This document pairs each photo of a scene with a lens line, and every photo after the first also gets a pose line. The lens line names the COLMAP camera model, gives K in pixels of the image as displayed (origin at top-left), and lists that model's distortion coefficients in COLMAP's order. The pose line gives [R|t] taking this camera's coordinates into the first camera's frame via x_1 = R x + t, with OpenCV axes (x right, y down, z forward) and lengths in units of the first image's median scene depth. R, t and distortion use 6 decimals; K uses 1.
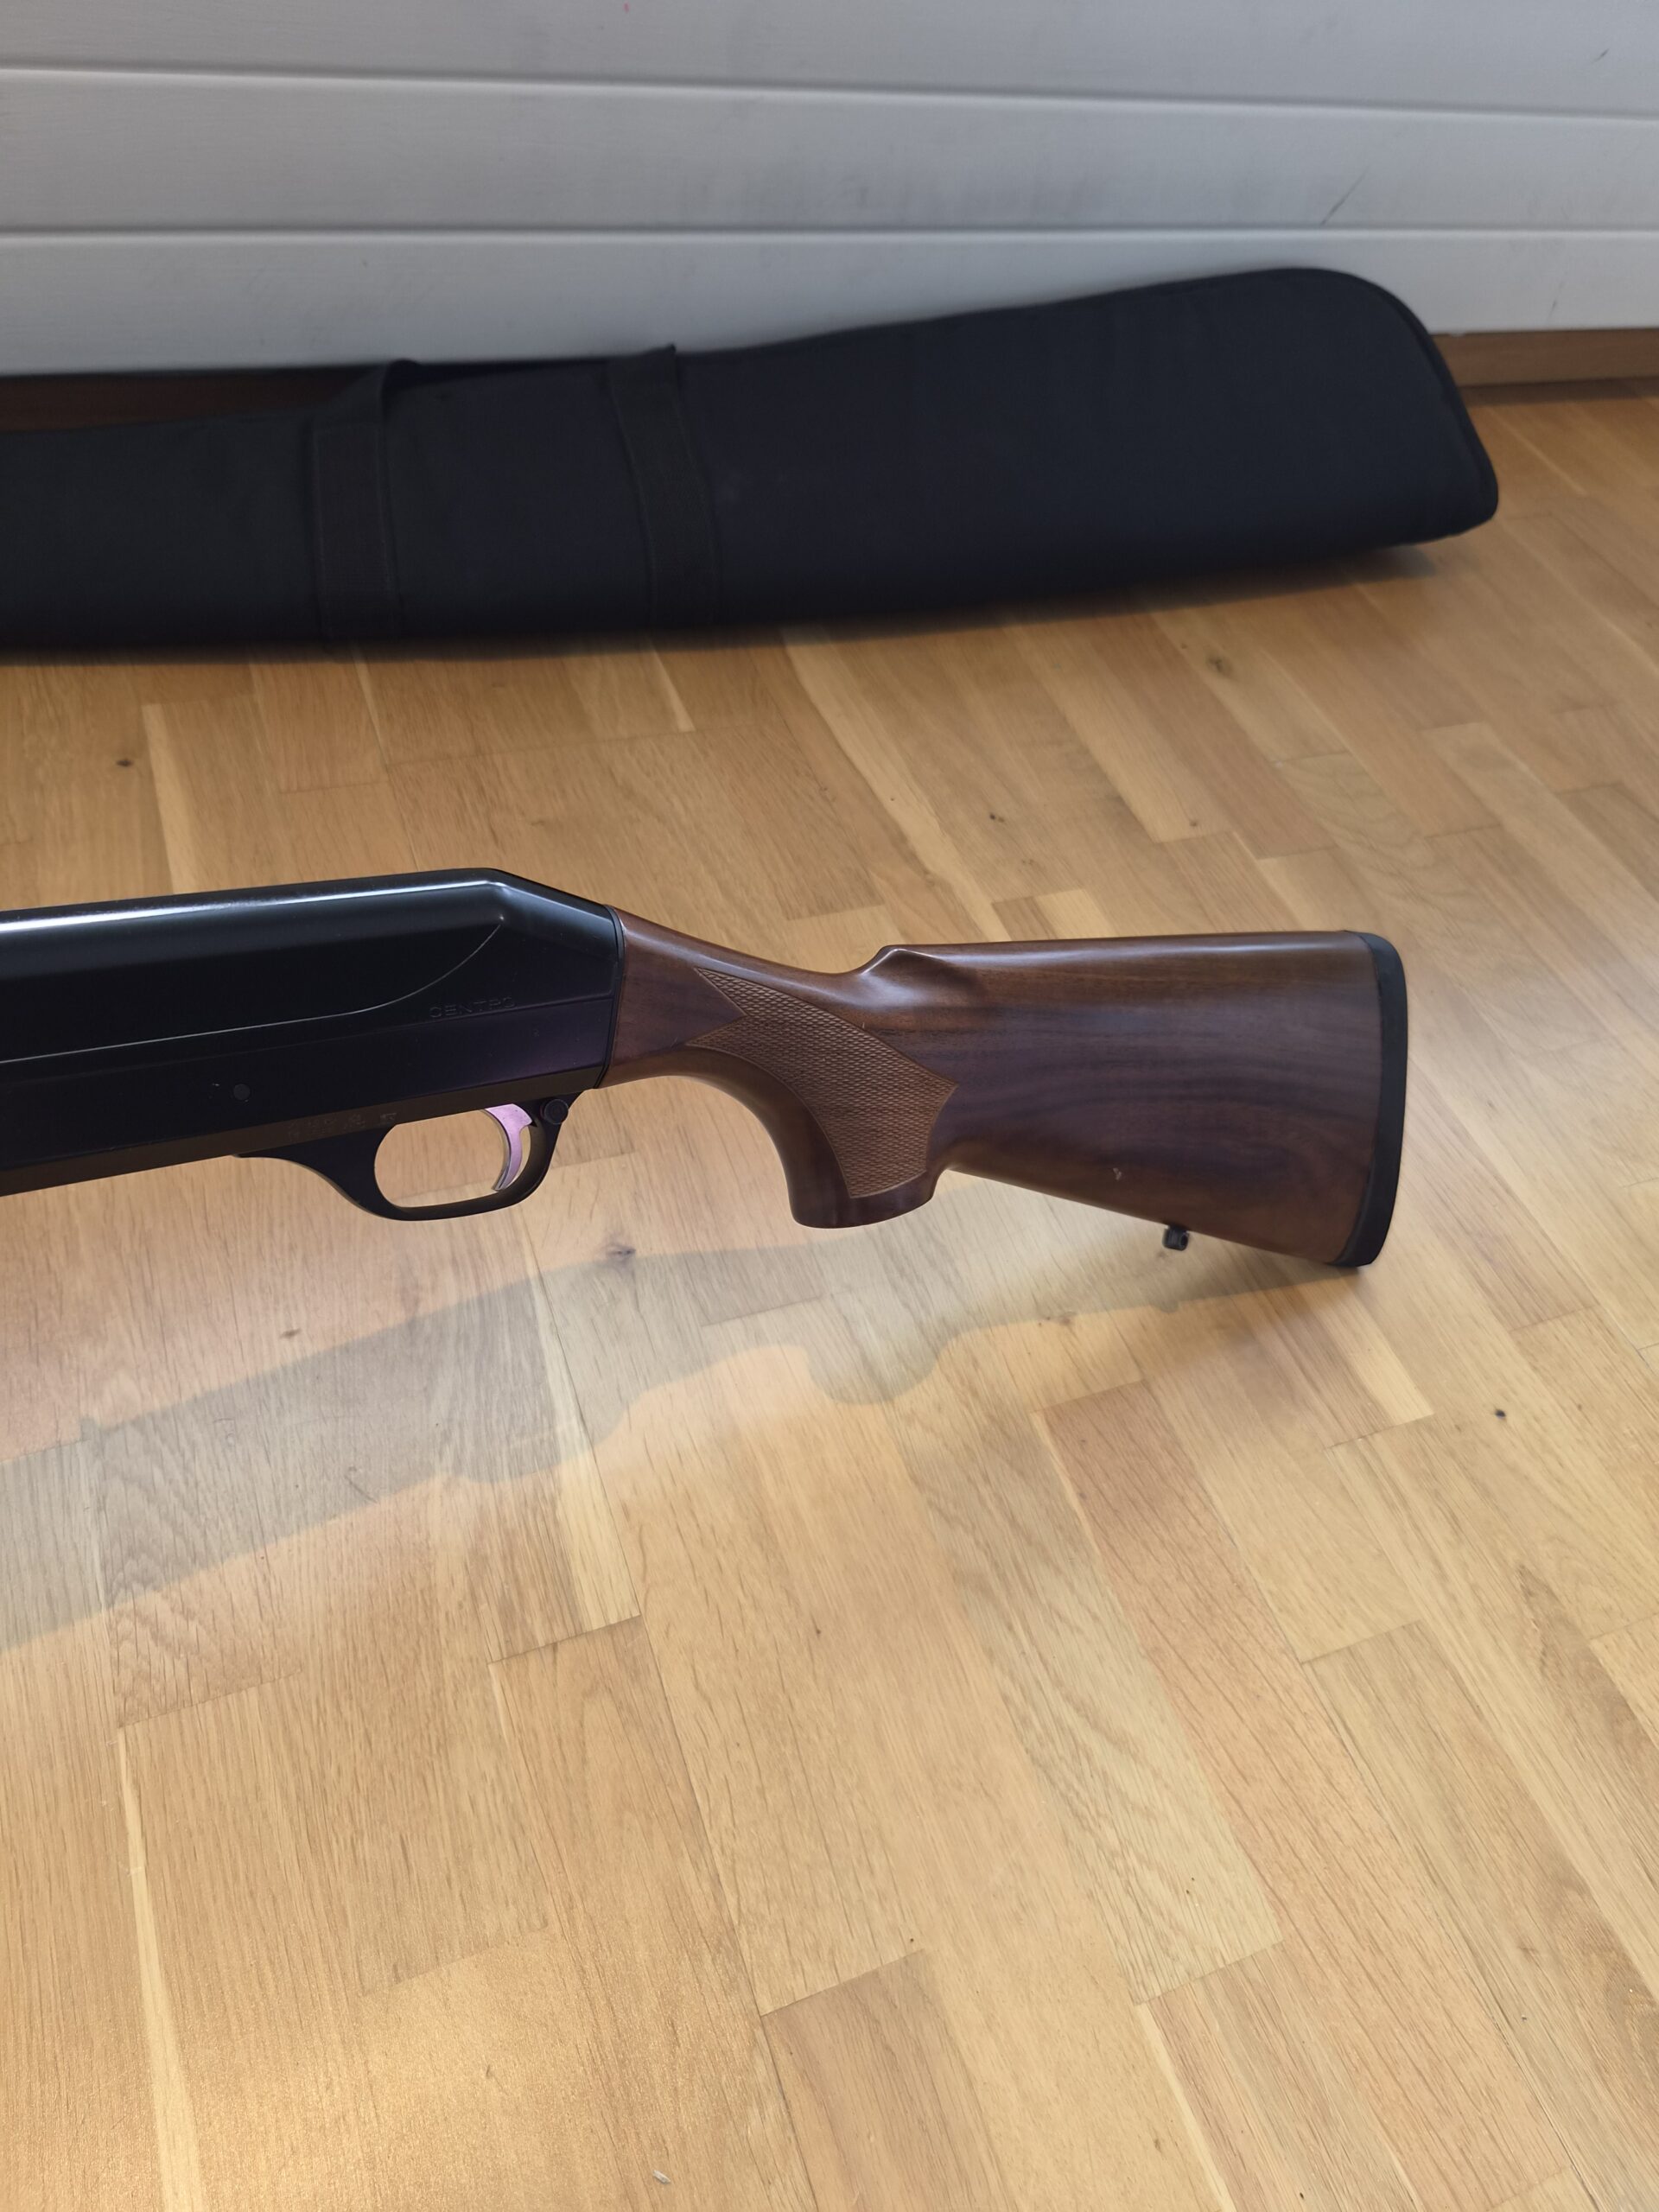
lens RADIAL K [[1501.7, 0, 808.9], [0, 1501.7, 1114.7], [0, 0, 1]] dist [0.028736, -0.038237]
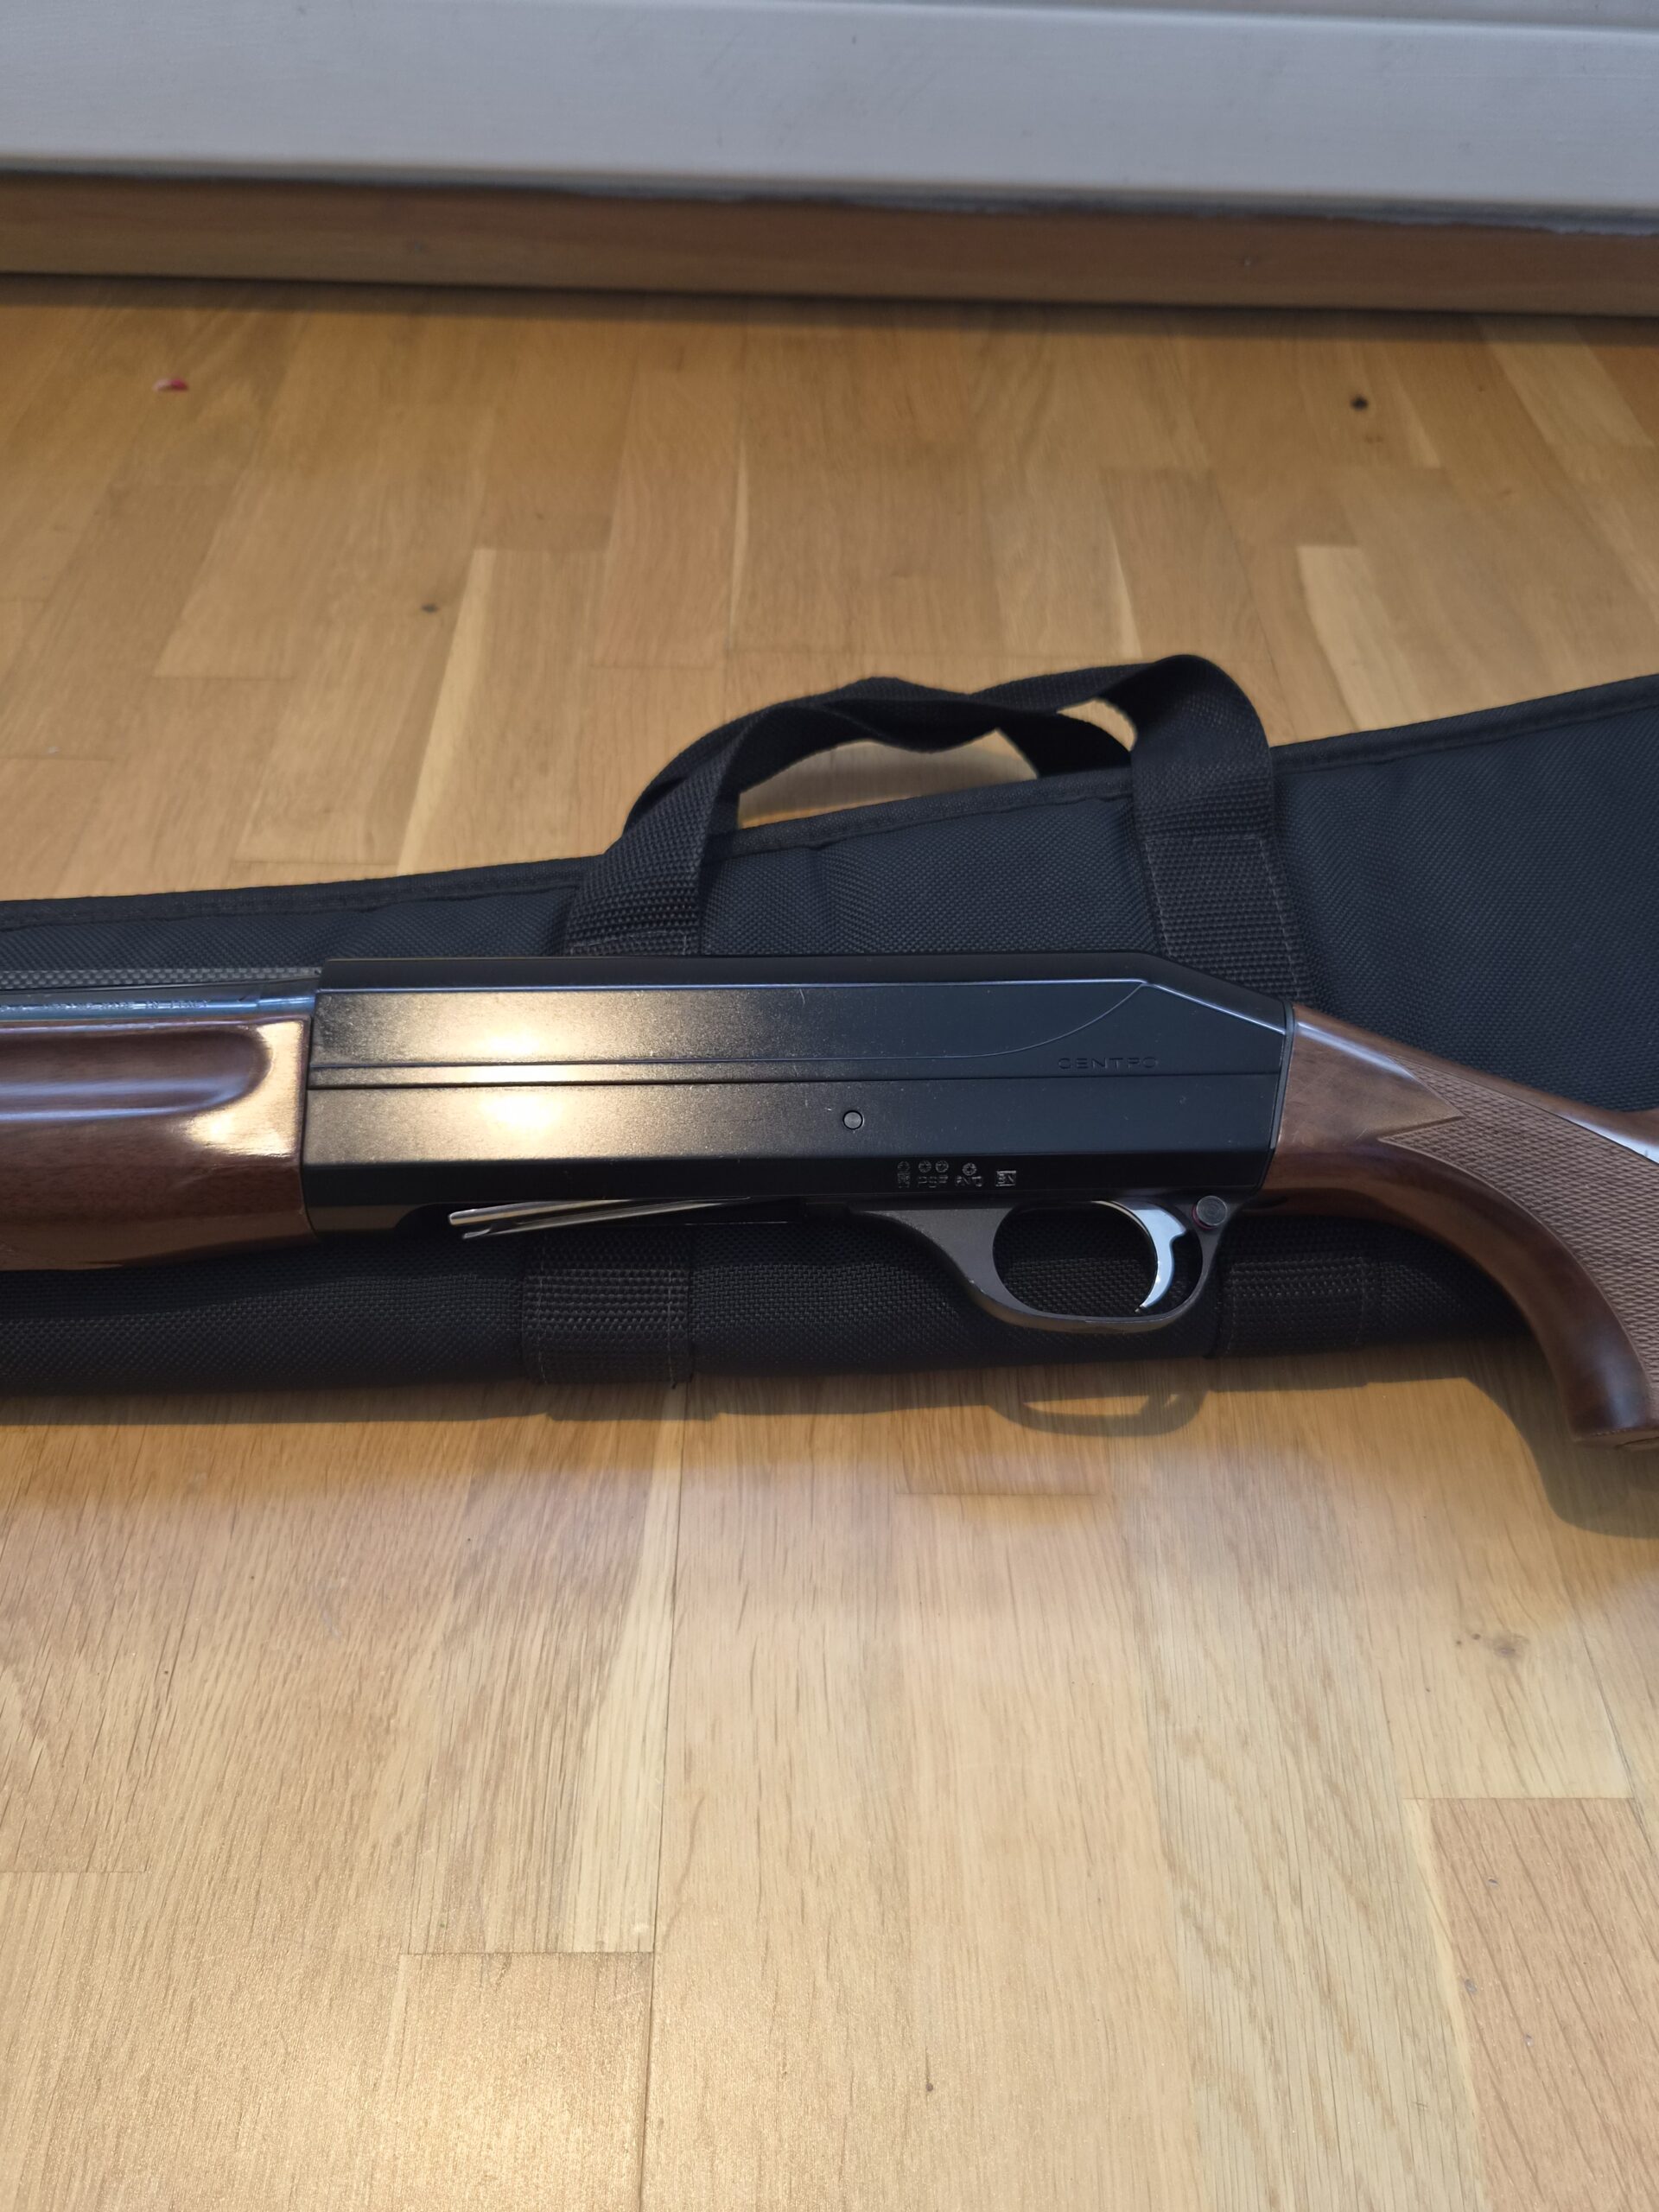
lens RADIAL K [[1501.7, 0, 811.2], [0, 1501.7, 1134.3], [0, 0, 1]] dist [0.028736, -0.038237]
pose [[0.932690, 0.201427, -0.299194, 0.061386], [-0.204187, 0.978677, 0.022354, -0.018571], [0.297317, 0.040242, 0.953930, 0.399791]]
